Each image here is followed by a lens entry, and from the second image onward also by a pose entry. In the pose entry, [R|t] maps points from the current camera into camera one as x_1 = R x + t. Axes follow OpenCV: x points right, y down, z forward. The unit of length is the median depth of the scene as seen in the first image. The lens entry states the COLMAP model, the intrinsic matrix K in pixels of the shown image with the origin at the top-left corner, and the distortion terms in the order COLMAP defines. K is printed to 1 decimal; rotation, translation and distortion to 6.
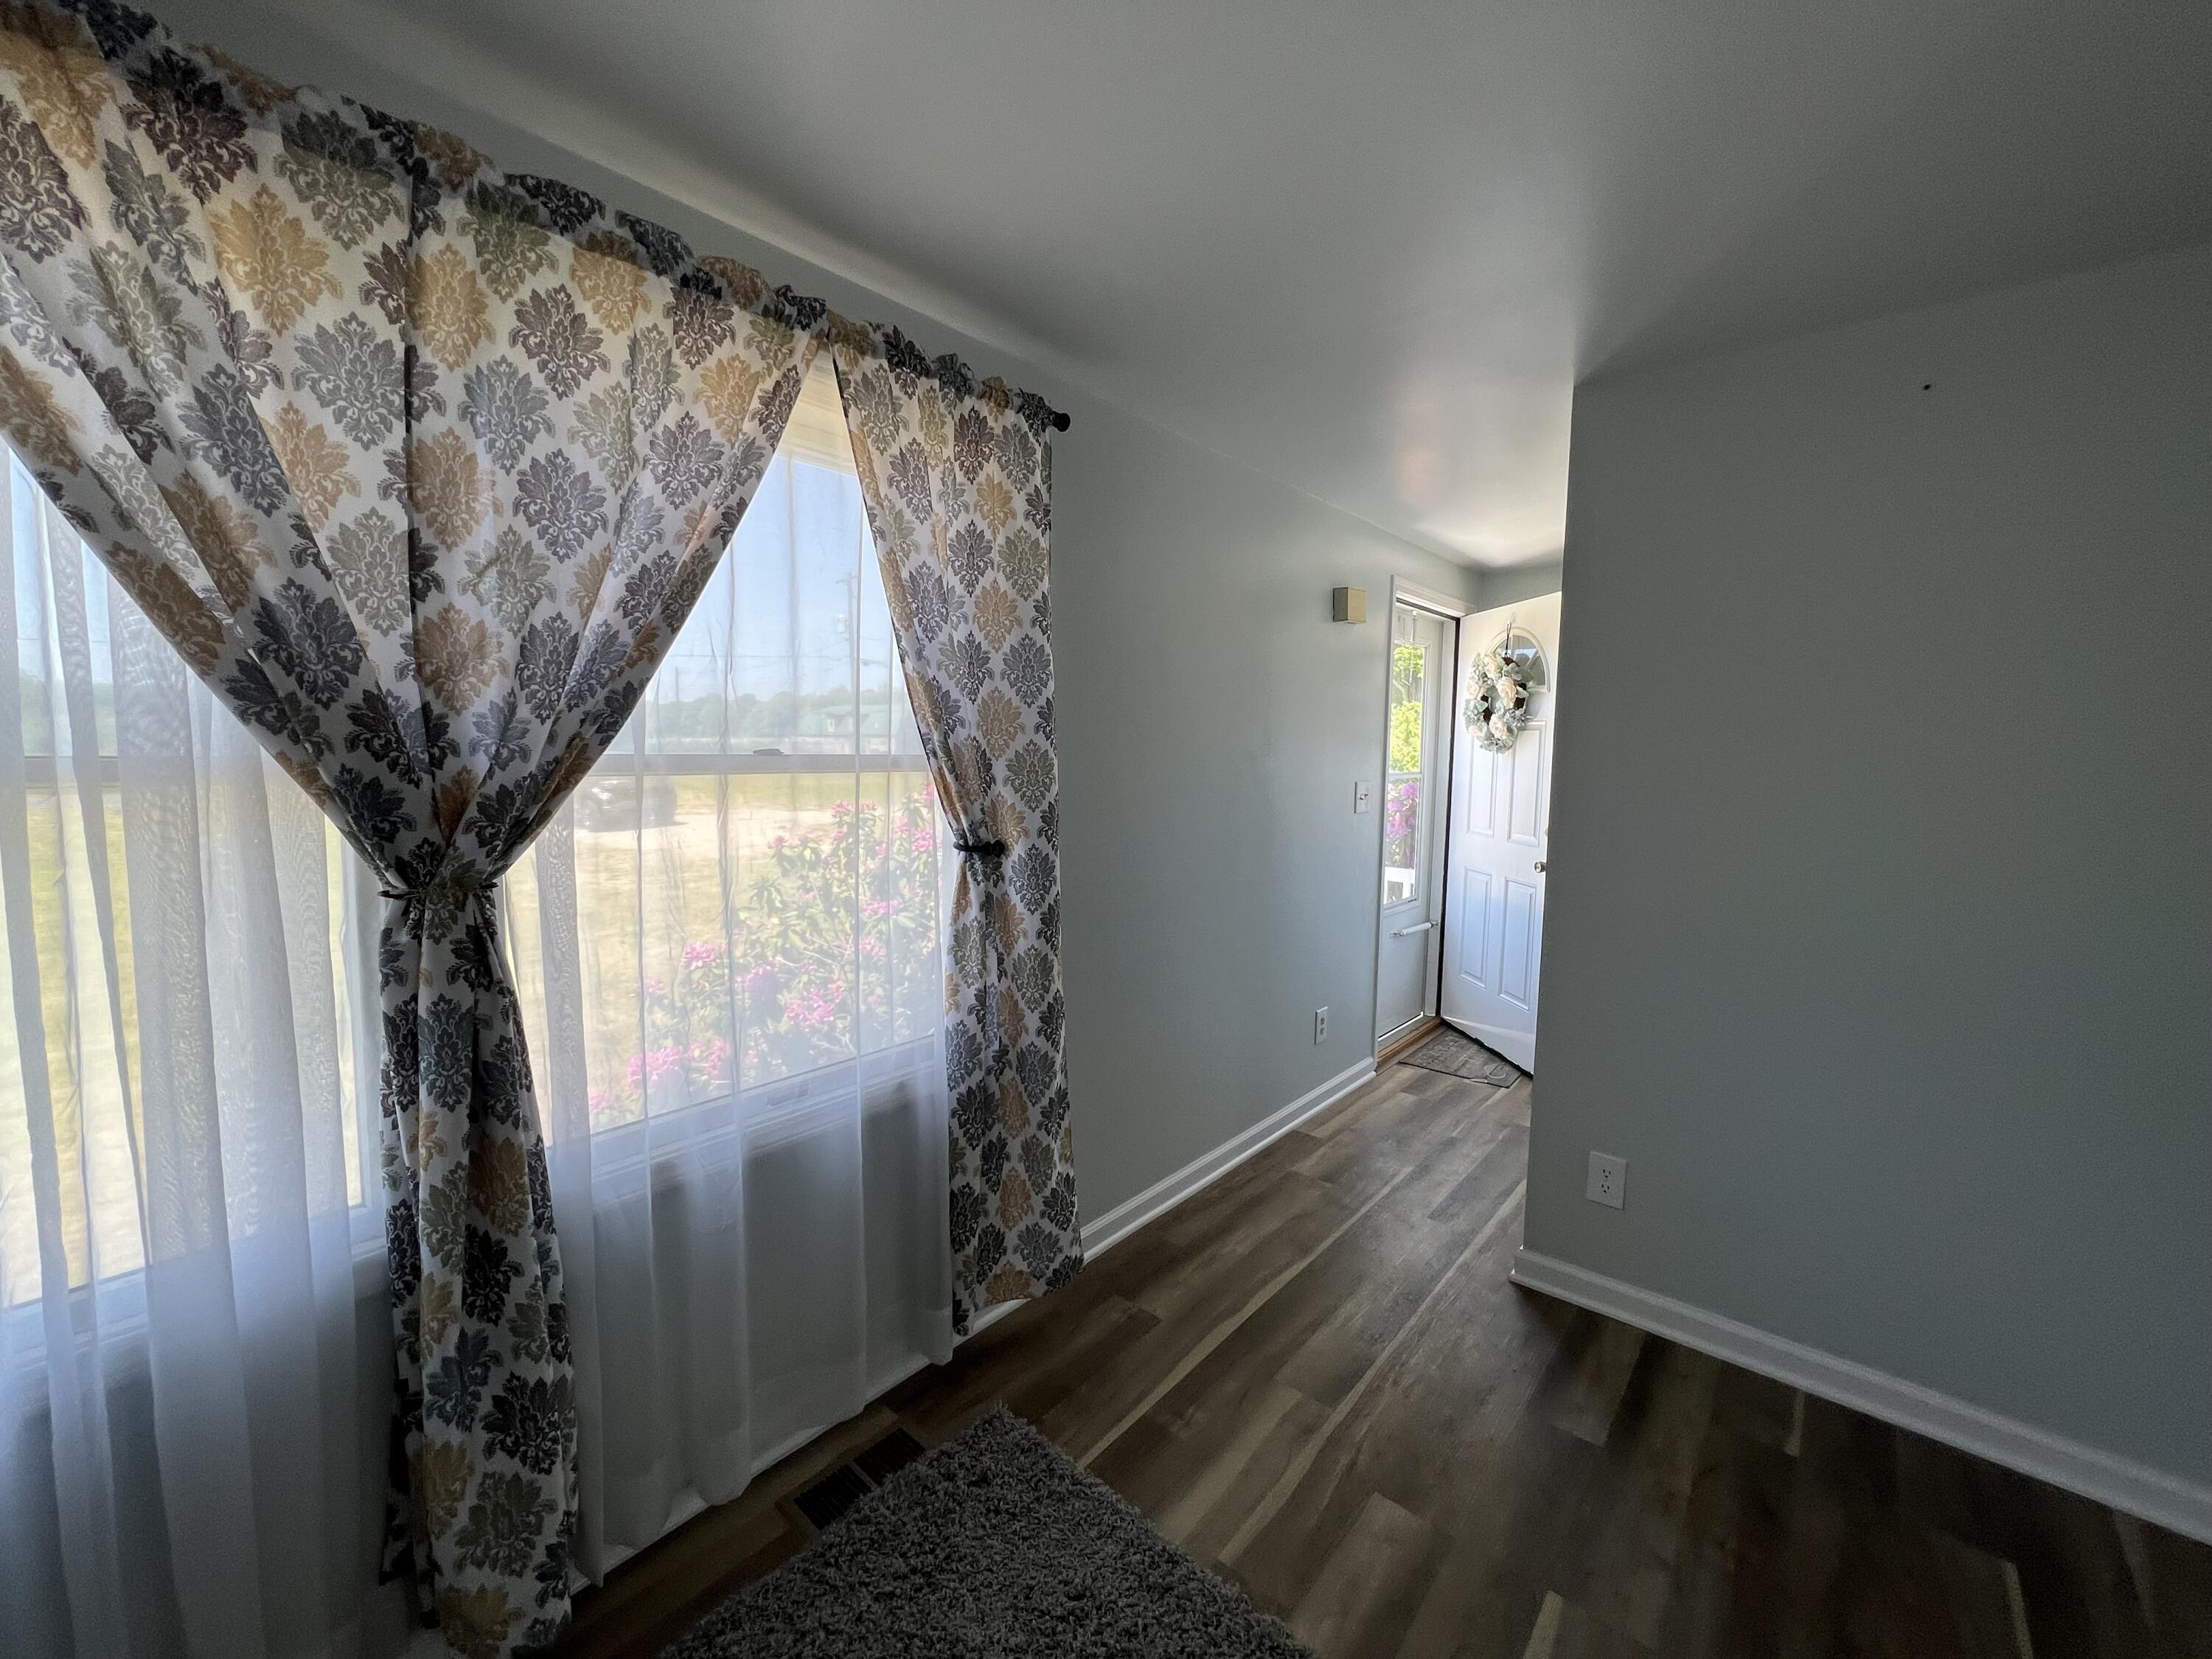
lens RADIAL K [[891.2, 0, 1103.4], [0, 891.2, 822.1], [0, 0, 1]] dist [-0.002491, 0.000214]
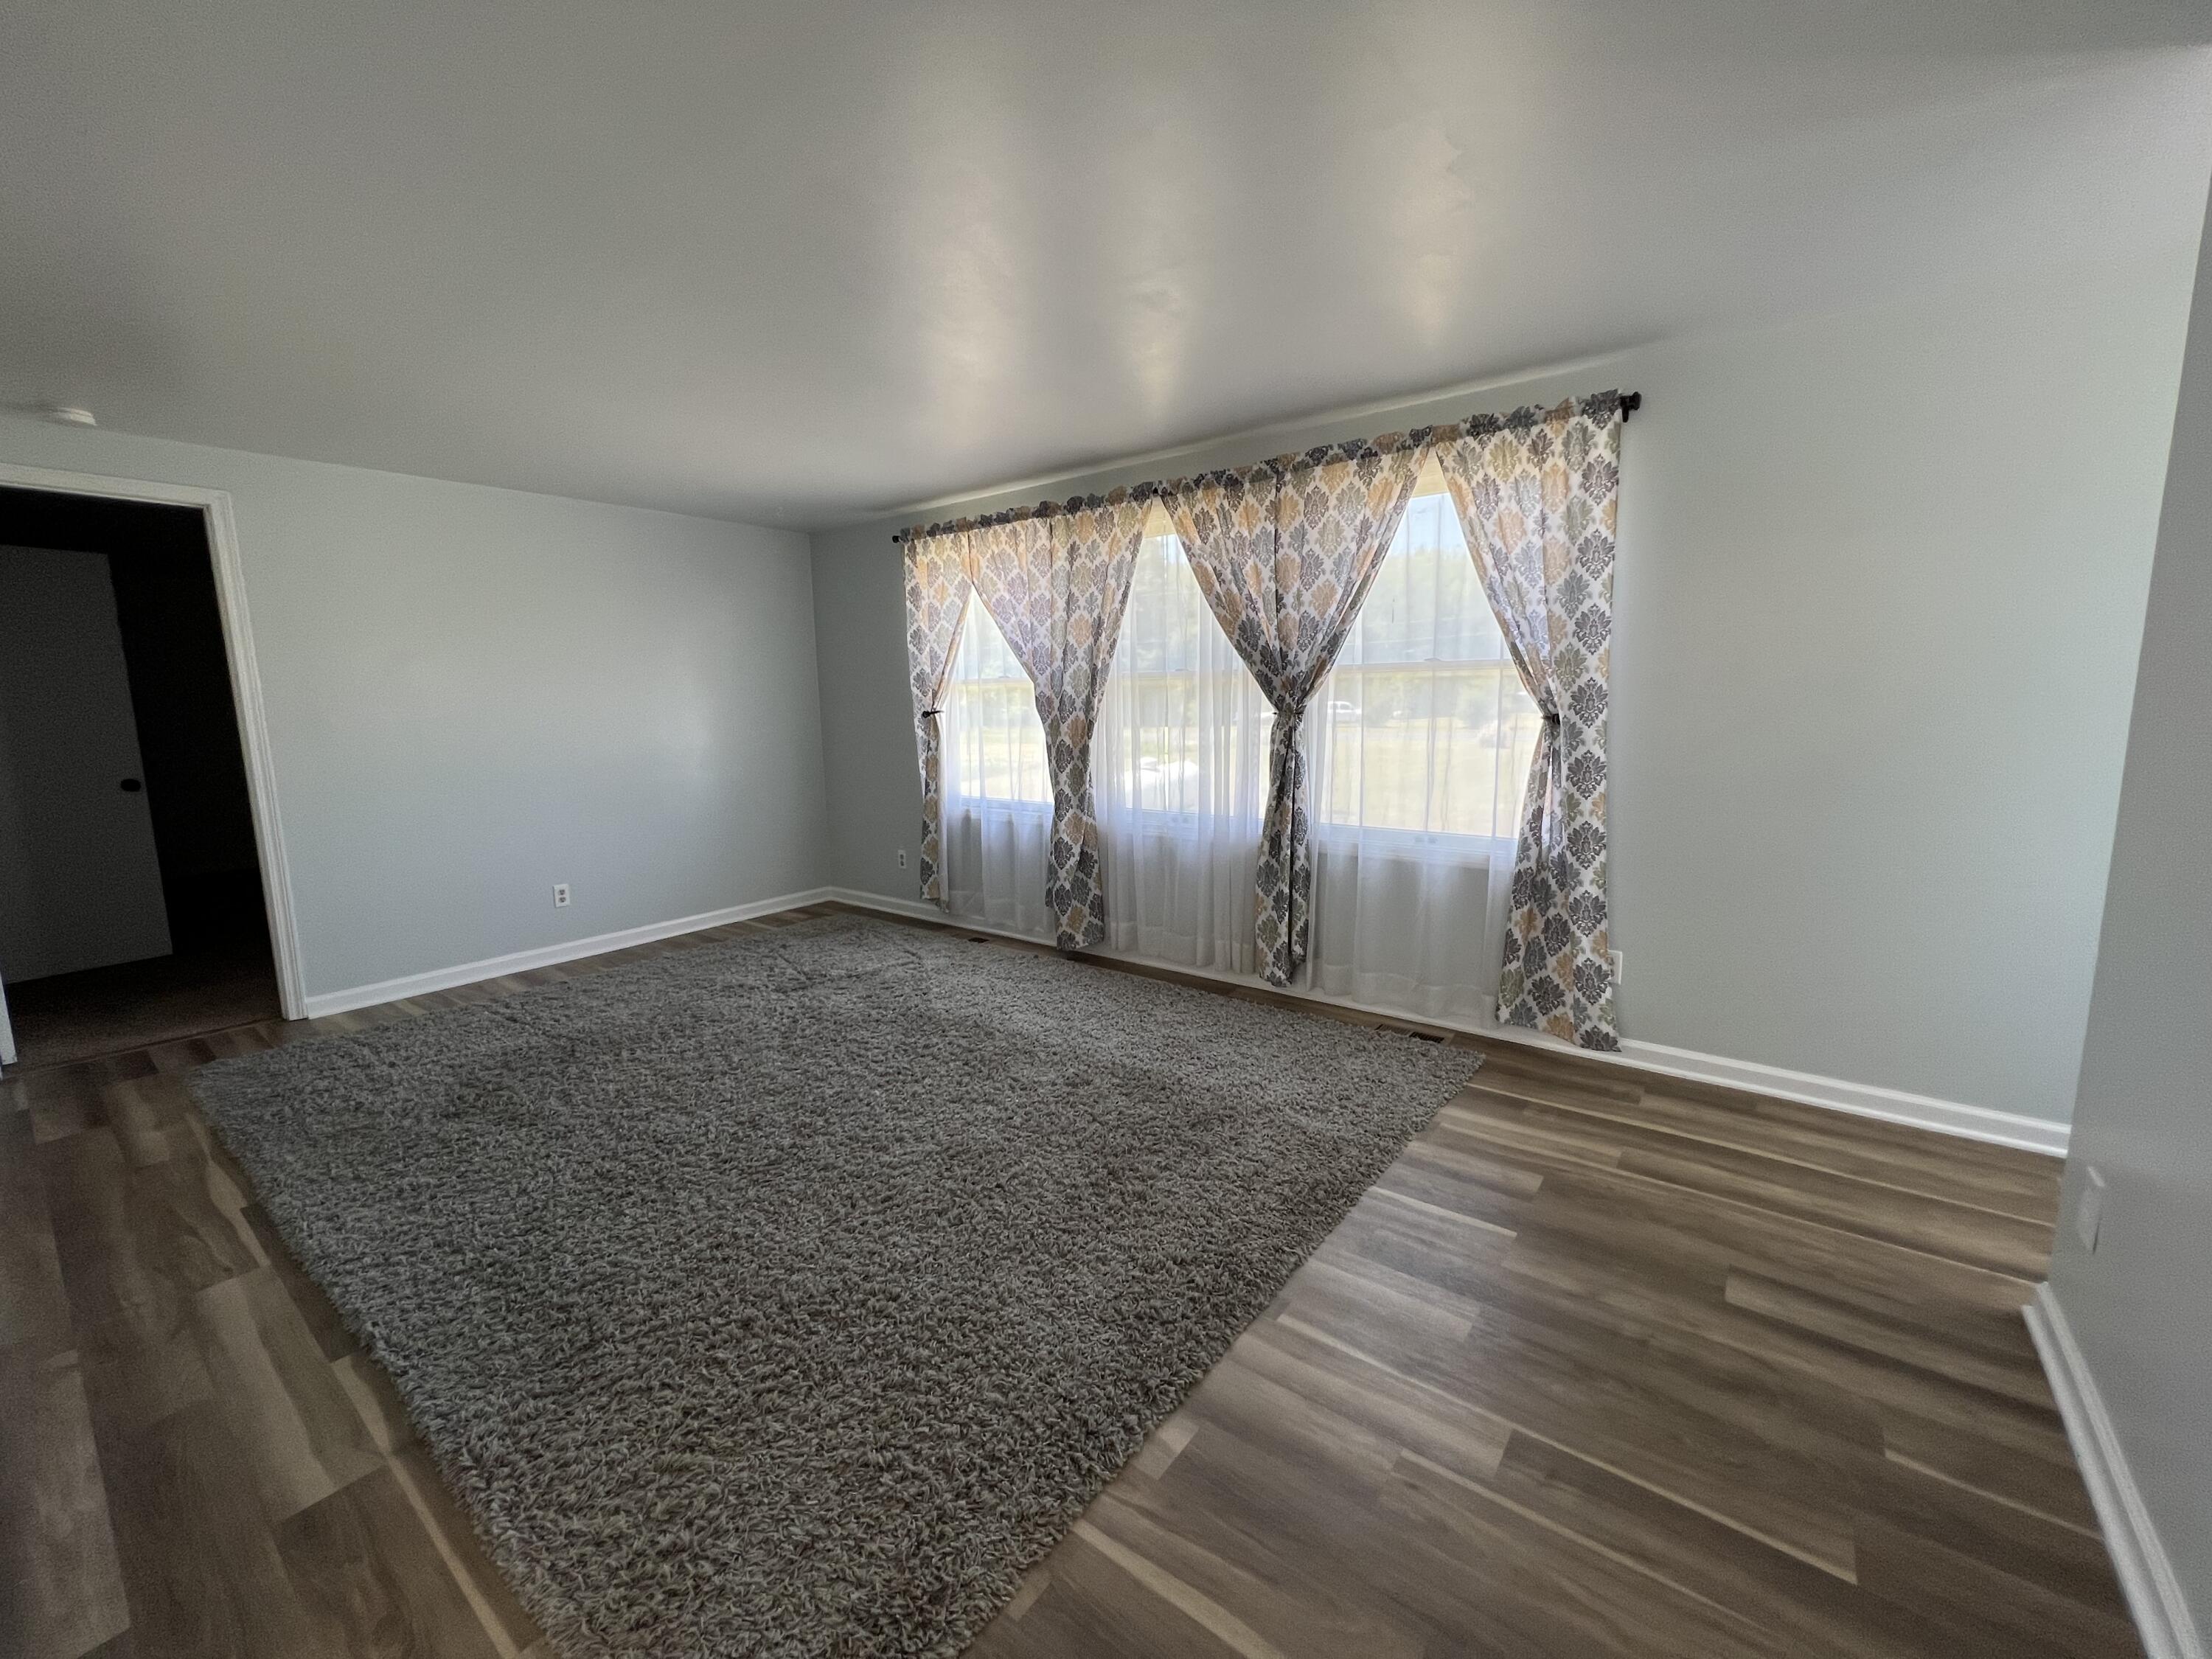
lens RADIAL K [[885.8, 0, 1106.0], [0, 885.8, 829.5], [0, 0, 1]] dist [0.001566, 0.000287]
pose [[0.047381, 0.134766, -0.989744, 2.046440], [-0.068862, 0.988940, 0.131360, 0.109393], [0.996500, 0.061931, 0.056137, 0.269388]]
